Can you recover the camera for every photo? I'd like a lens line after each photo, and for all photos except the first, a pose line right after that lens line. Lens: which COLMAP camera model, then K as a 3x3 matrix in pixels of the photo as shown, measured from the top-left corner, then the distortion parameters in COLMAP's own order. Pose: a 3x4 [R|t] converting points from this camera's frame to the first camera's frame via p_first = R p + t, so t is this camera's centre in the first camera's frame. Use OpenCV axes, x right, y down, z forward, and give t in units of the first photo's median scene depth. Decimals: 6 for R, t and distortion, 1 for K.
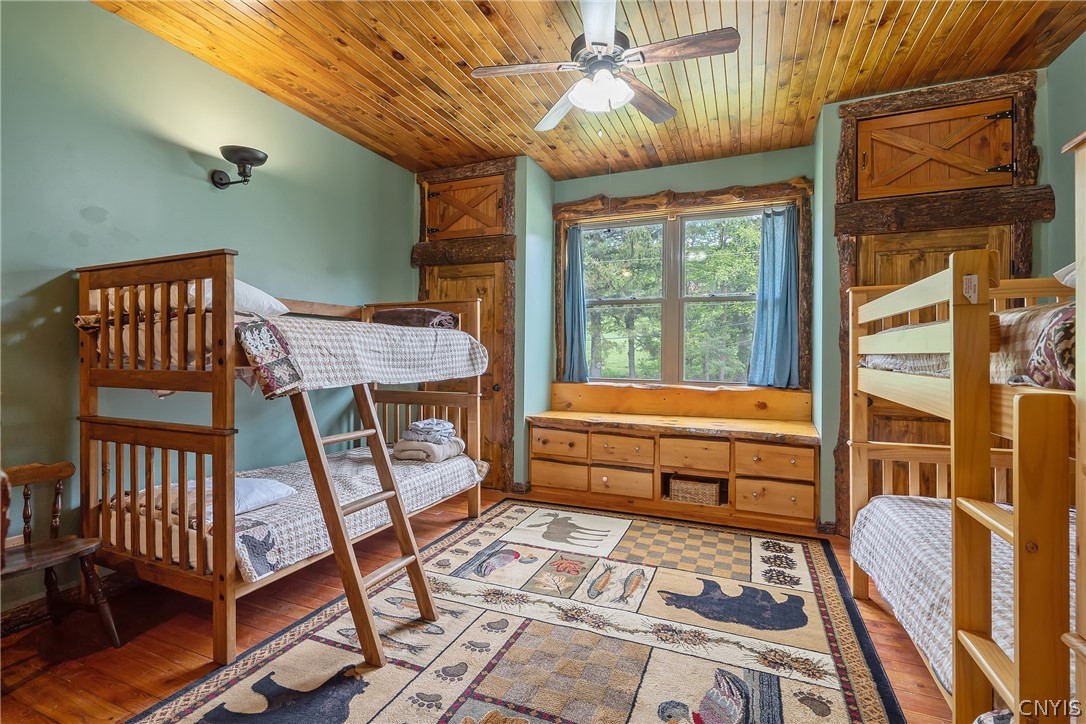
lens RADIAL K [[494.6, 0, 541.1], [0, 494.6, 355.7], [0, 0, 1]] dist [-0.006133, 0.001358]
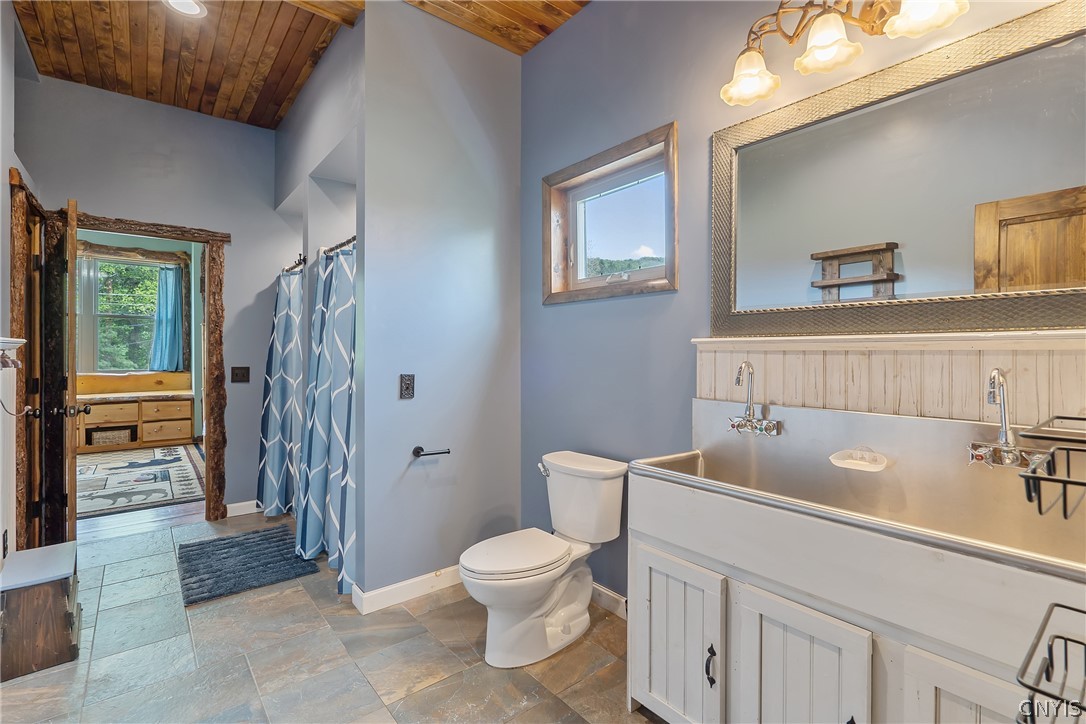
lens RADIAL K [[494.6, 0, 539.1], [0, 494.6, 355.3], [0, 0, 1]] dist [-0.006133, 0.001358]
pose [[0.473150, -0.007897, 0.880947, -0.429675], [0.007457, 0.999960, 0.004959, 0.009912], [-0.880951, 0.004223, 0.473190, -0.956565]]
